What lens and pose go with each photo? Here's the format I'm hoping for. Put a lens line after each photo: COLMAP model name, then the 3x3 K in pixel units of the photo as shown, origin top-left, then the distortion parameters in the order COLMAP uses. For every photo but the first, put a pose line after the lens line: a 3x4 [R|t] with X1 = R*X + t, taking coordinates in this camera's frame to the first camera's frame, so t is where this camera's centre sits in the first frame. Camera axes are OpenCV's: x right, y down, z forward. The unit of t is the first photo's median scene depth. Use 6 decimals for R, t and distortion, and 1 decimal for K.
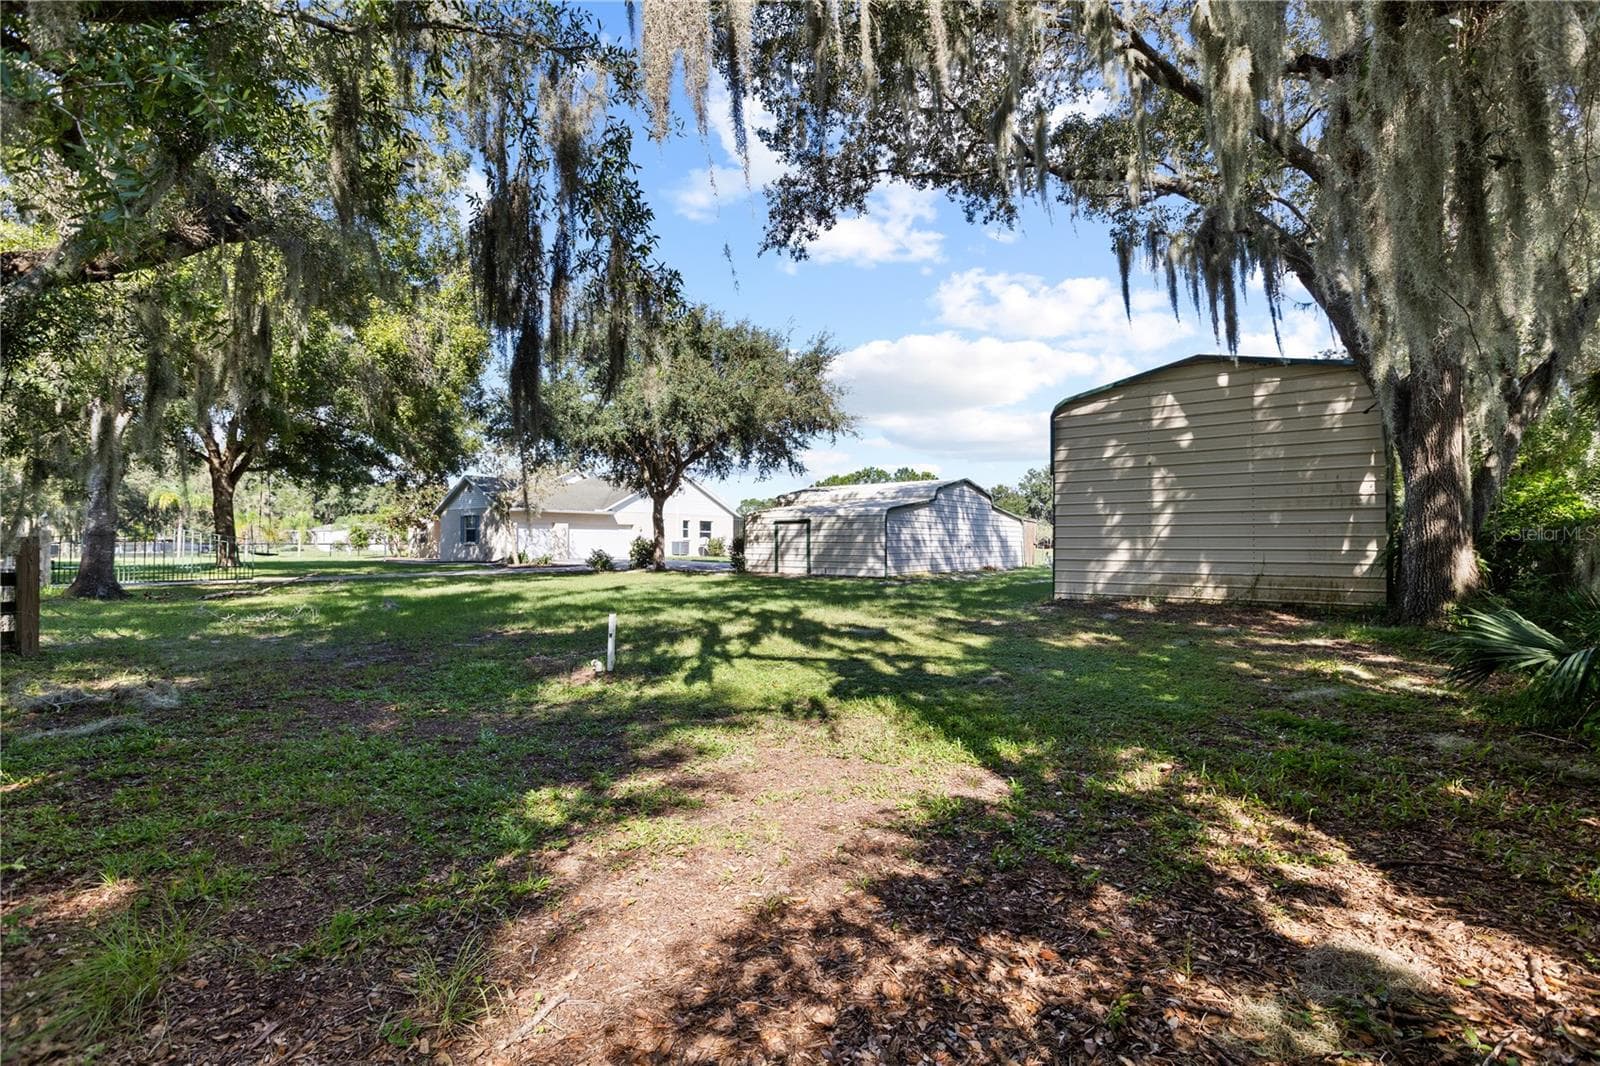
lens RADIAL K [[734.8, 0, 800.0], [0, 734.8, 533.0], [0, 0, 1]] dist [0.000019, -0.000003]
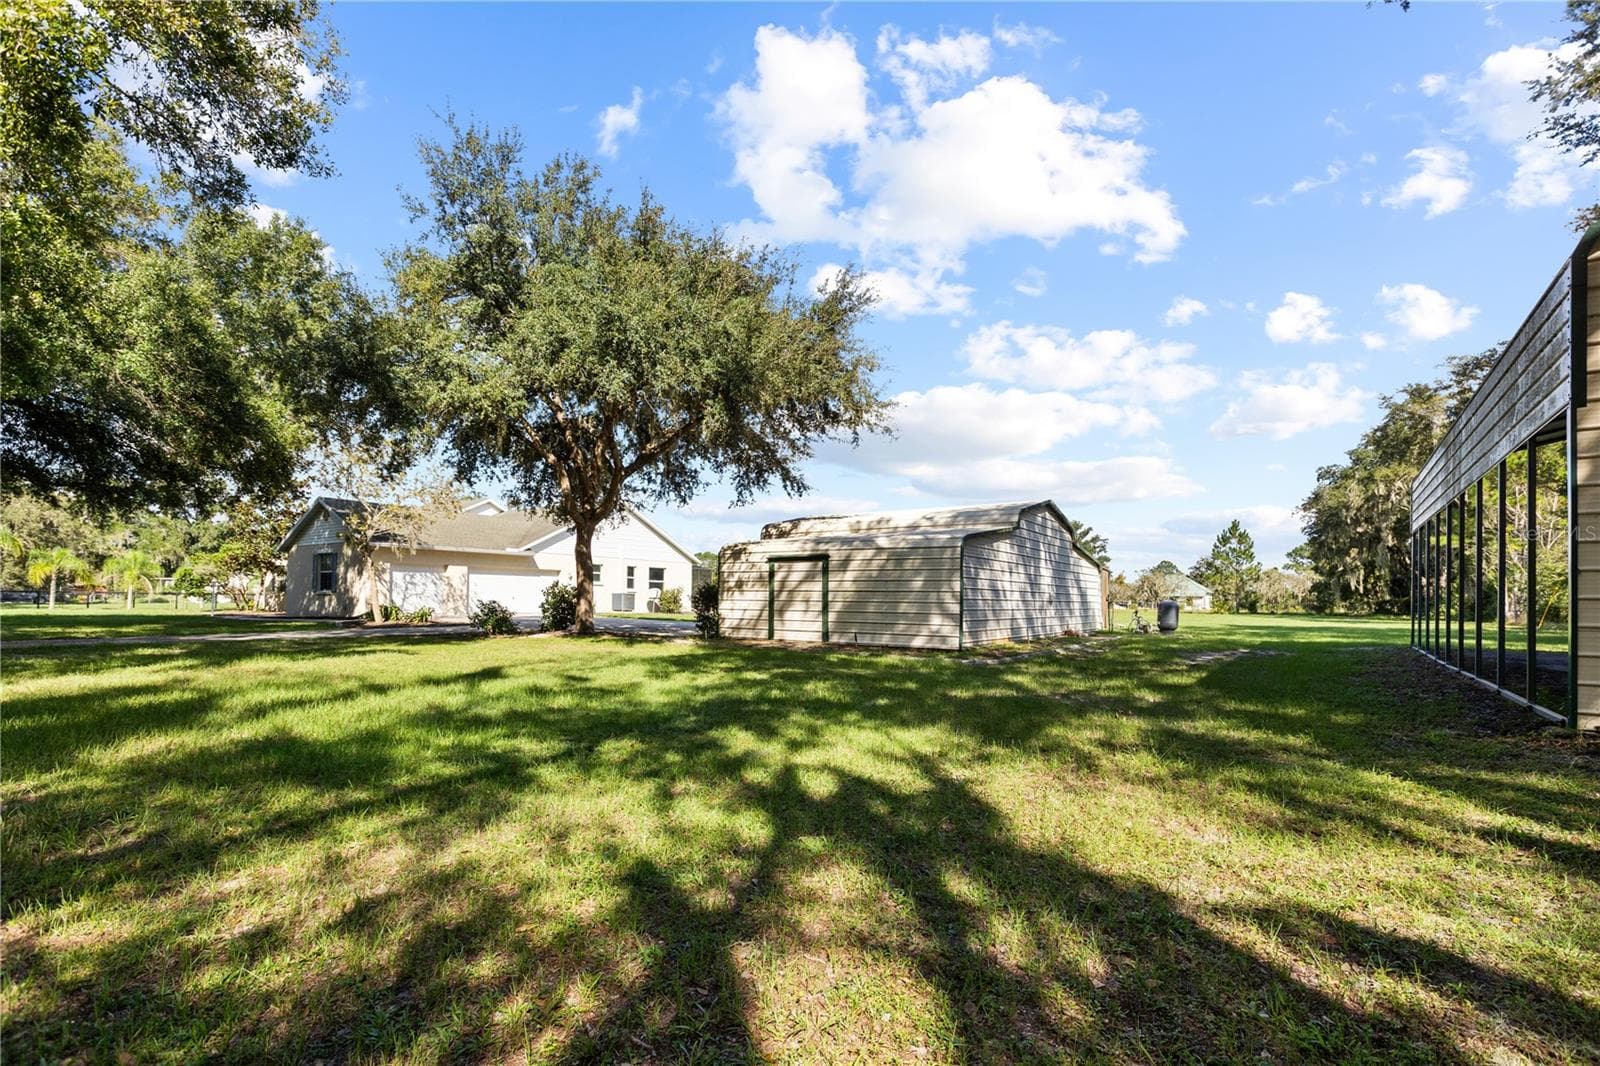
lens RADIAL K [[731.7, 0, 802.2], [0, 731.7, 588.1], [0, 0, 1]] dist [-0.000023, 0.000008]
pose [[0.997457, 0.012278, 0.070210, -0.046458], [-0.011896, 0.999912, -0.005846, 0.012589], [-0.070275, 0.004996, 0.997515, 0.345900]]
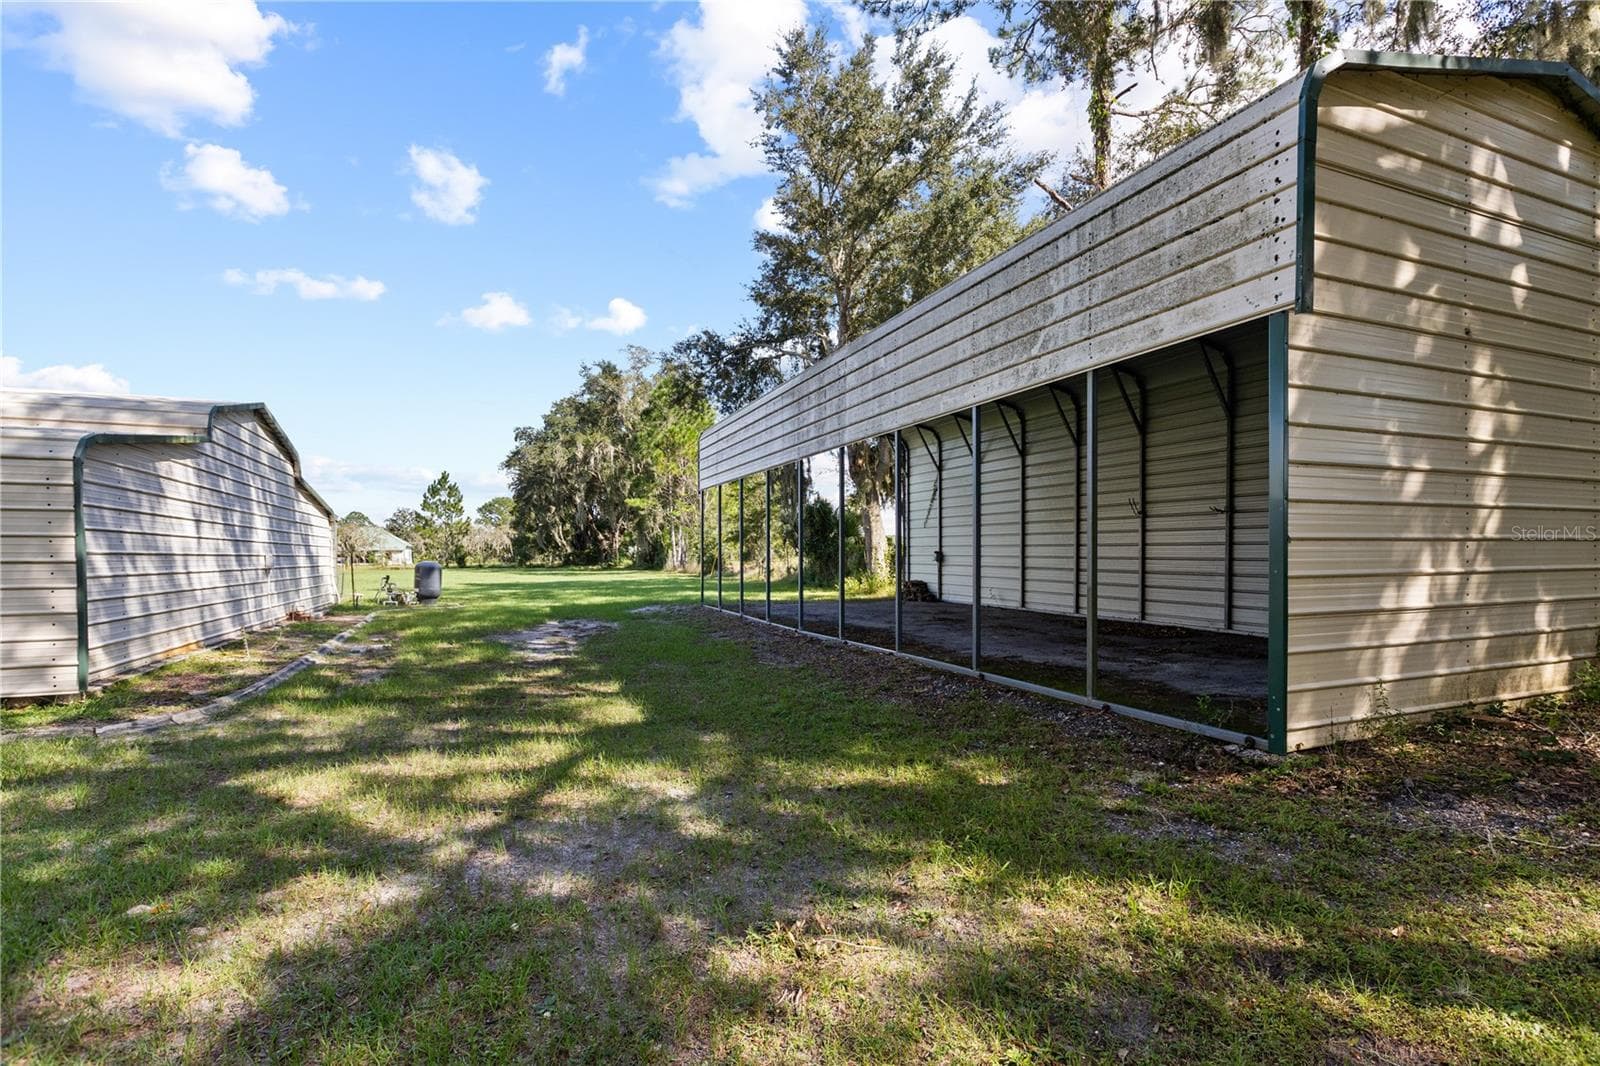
lens RADIAL K [[731.7, 0, 802.2], [0, 731.7, 588.1], [0, 0, 1]] dist [-0.000023, 0.000008]
pose [[0.466473, -0.042489, 0.883514, 0.002446], [-0.003965, 0.998735, 0.050123, 0.006701], [-0.884526, -0.026884, 0.465715, 0.539242]]
